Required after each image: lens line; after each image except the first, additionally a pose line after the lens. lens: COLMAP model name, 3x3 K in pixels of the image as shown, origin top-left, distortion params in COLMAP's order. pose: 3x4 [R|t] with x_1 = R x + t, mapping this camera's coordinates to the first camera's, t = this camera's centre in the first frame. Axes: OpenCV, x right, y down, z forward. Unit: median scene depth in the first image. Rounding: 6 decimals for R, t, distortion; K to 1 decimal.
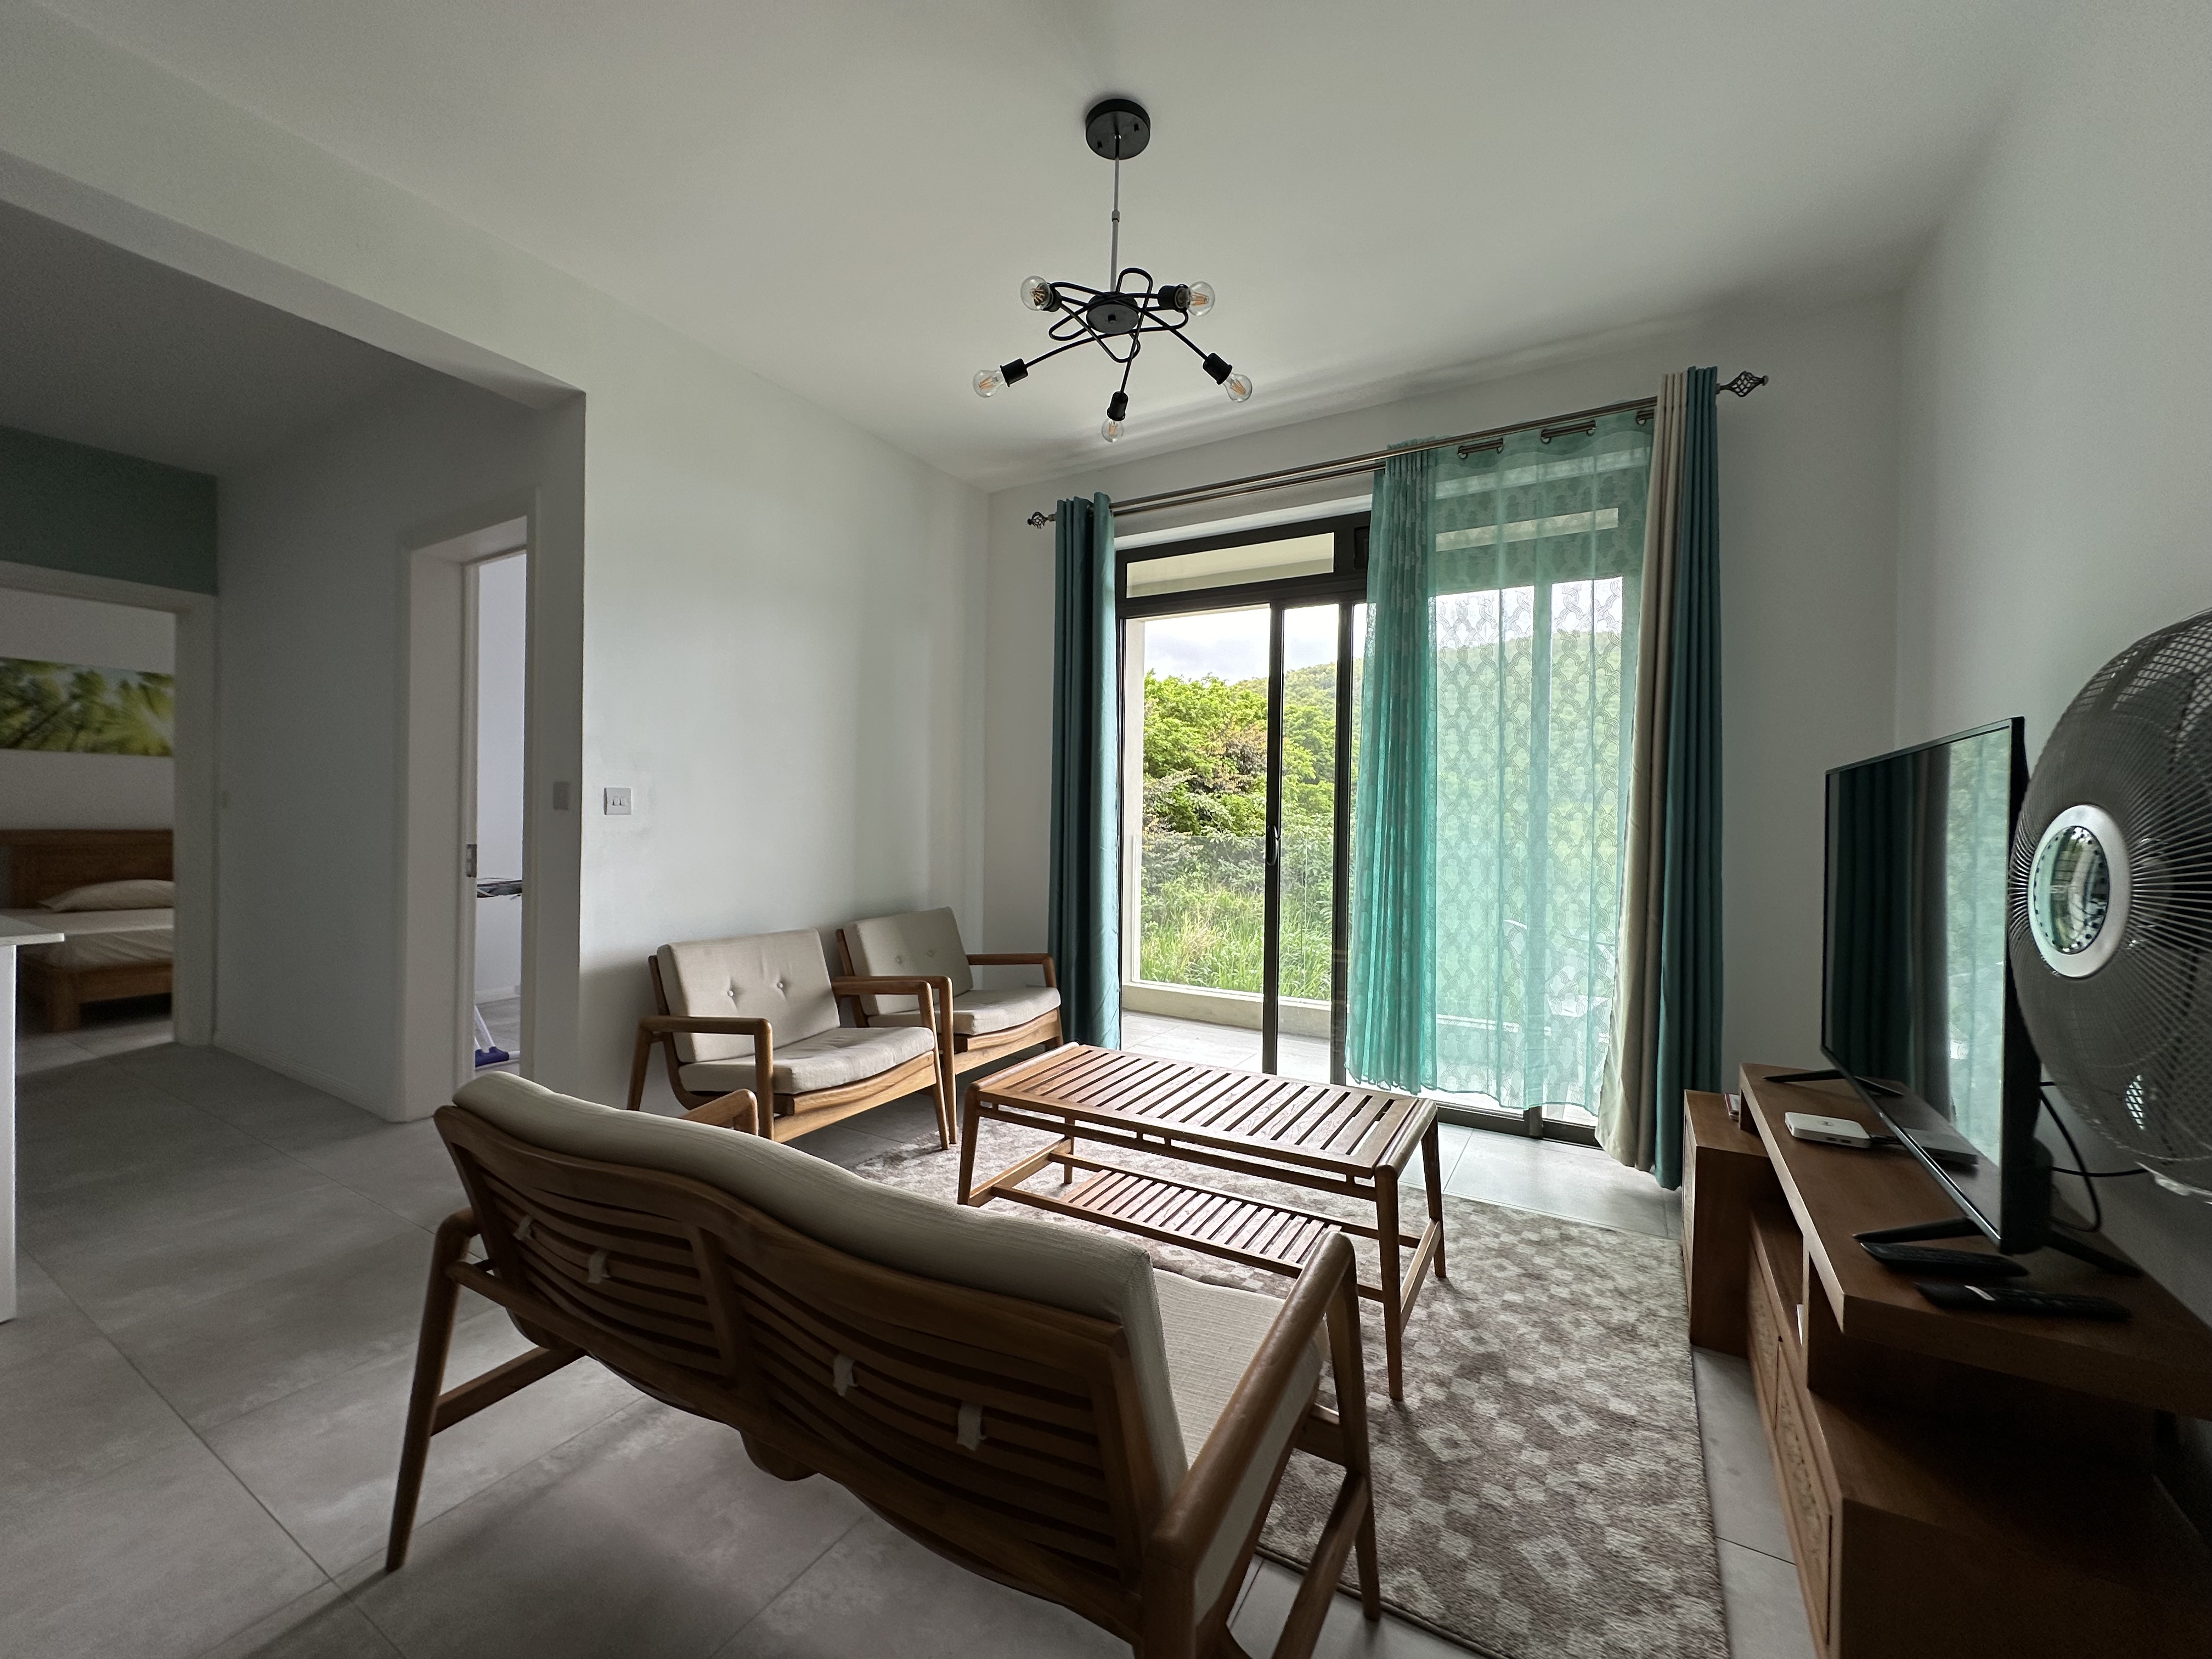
lens RADIAL K [[879.6, 0, 1103.0], [0, 879.6, 827.1], [0, 0, 1]] dist [-0.001007, 0.000256]
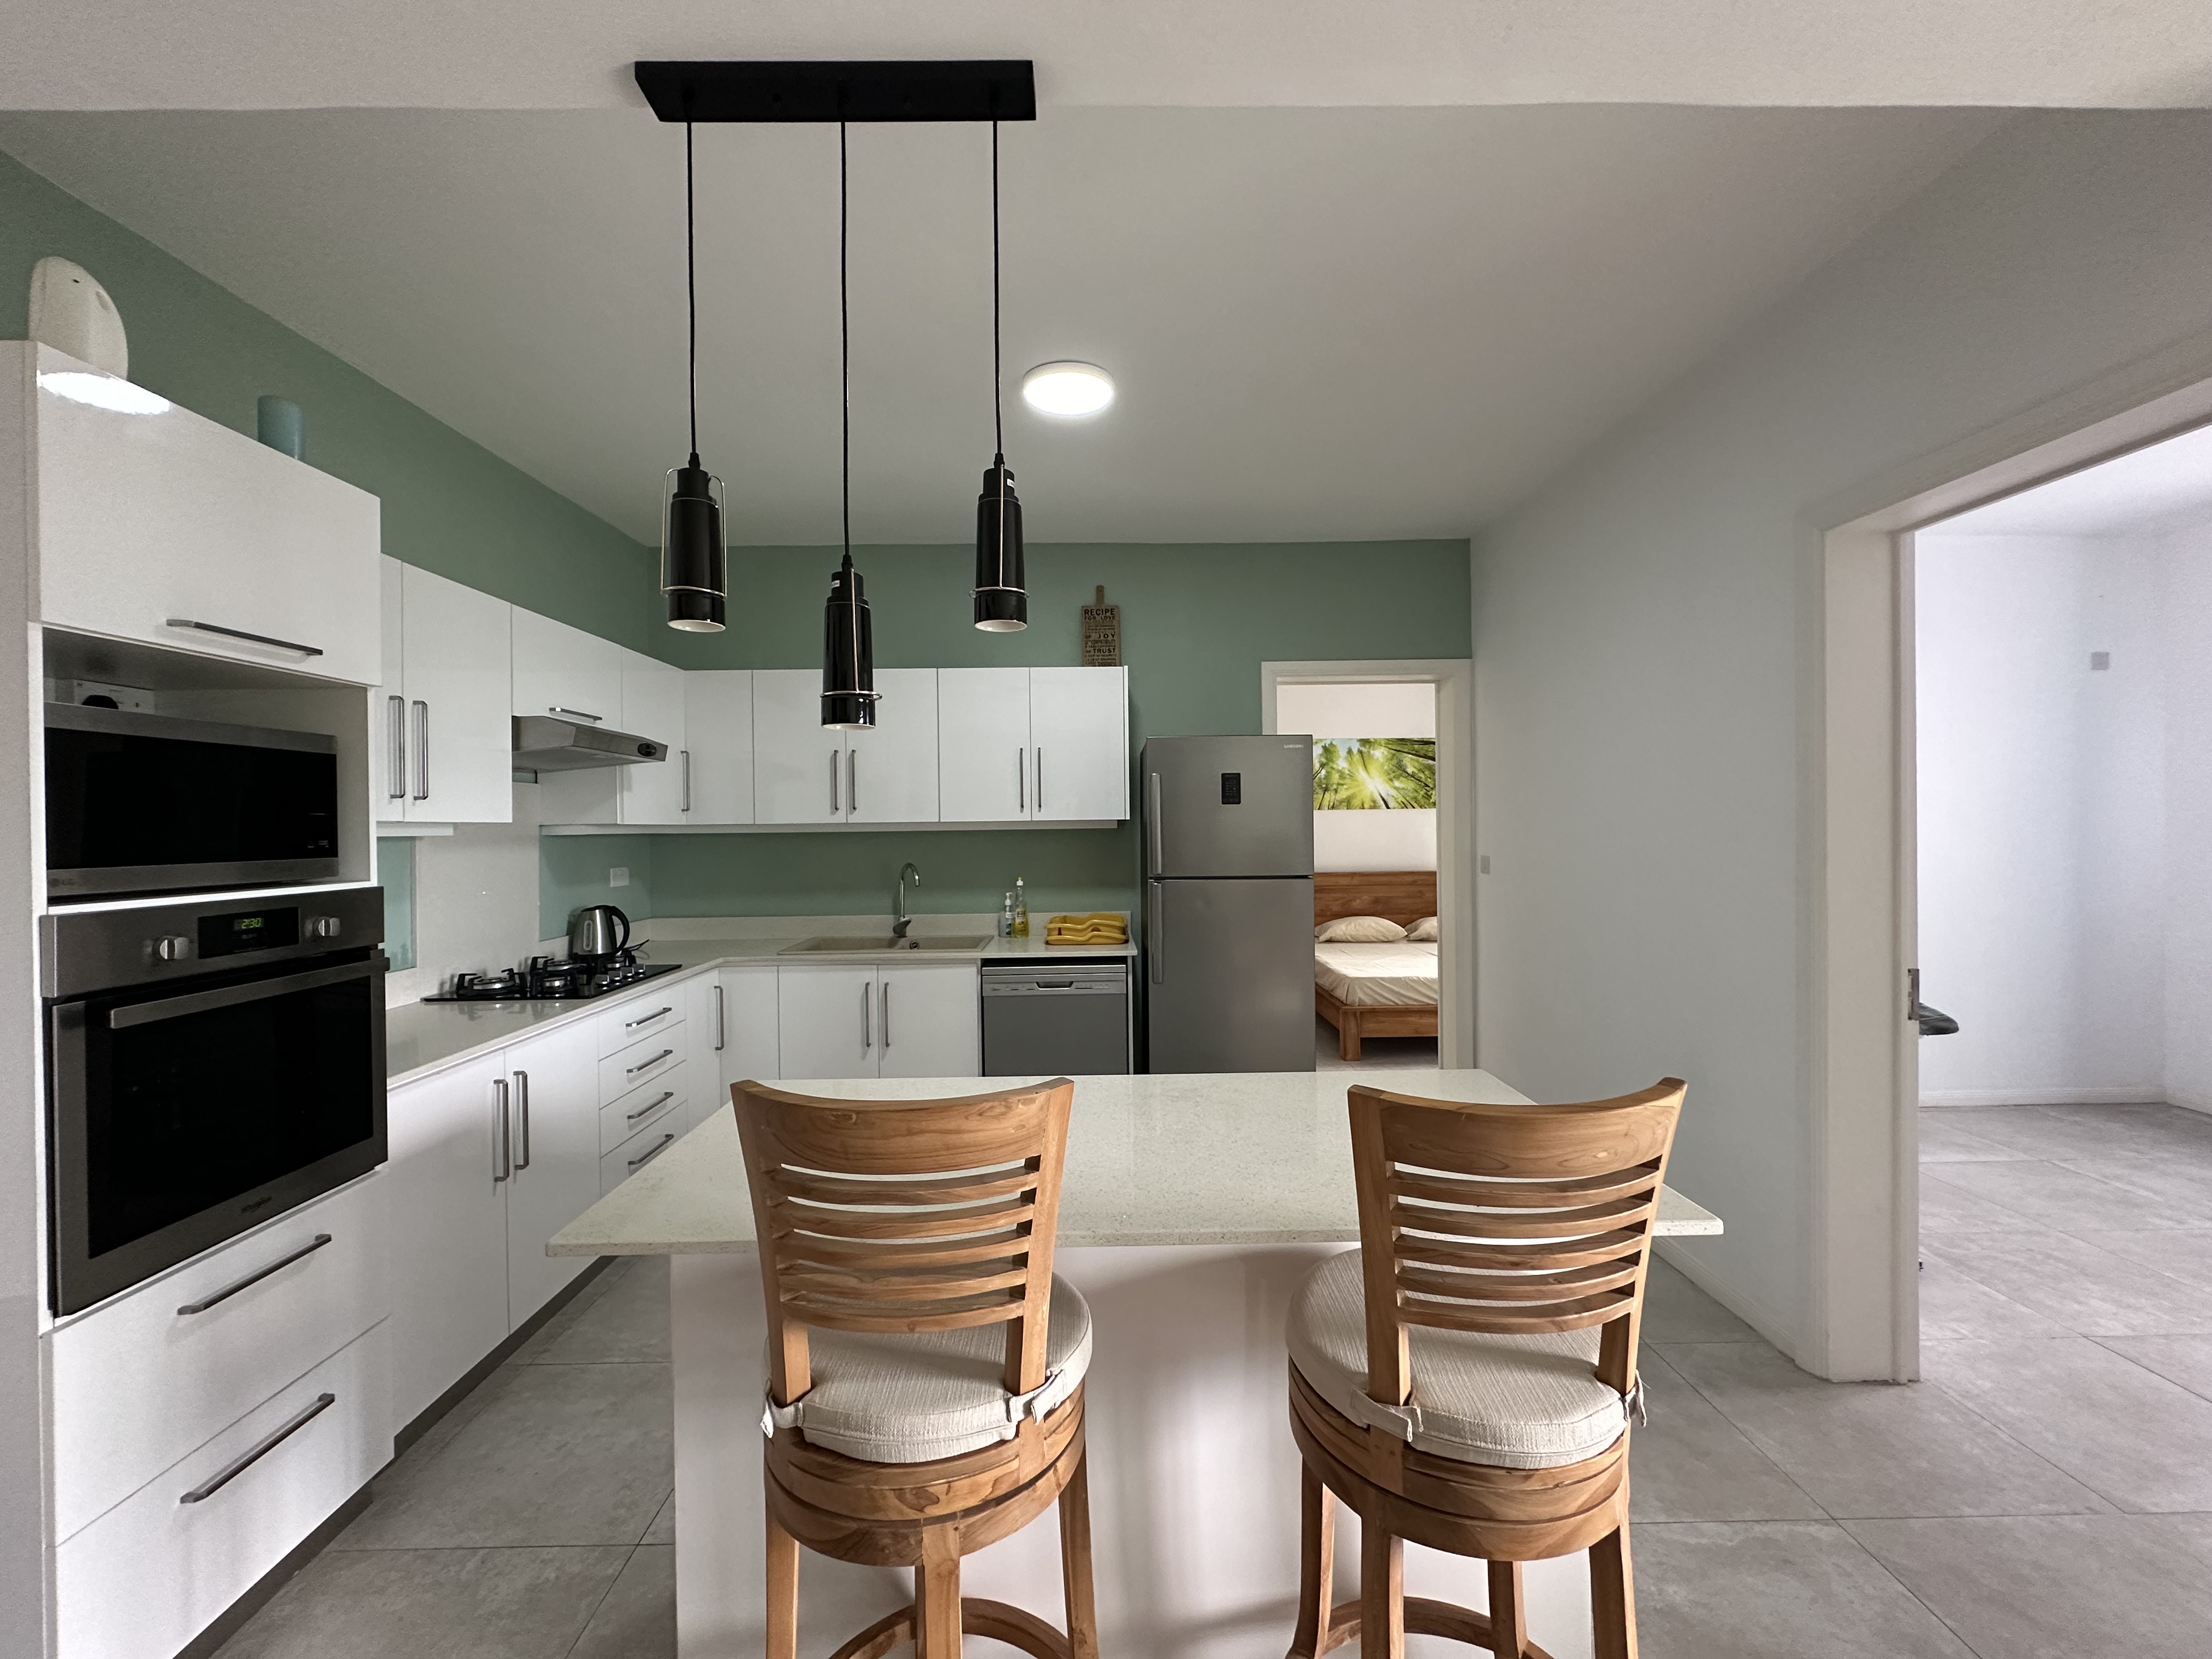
lens RADIAL K [[879.6, 0, 1103.0], [0, 879.6, 827.1], [0, 0, 1]] dist [-0.001007, 0.000256]
pose [[0.514834, -0.020493, -0.857045, -0.272256], [0.014568, 0.999779, -0.015155, -0.047314], [0.857166, -0.004683, 0.515019, 0.097957]]
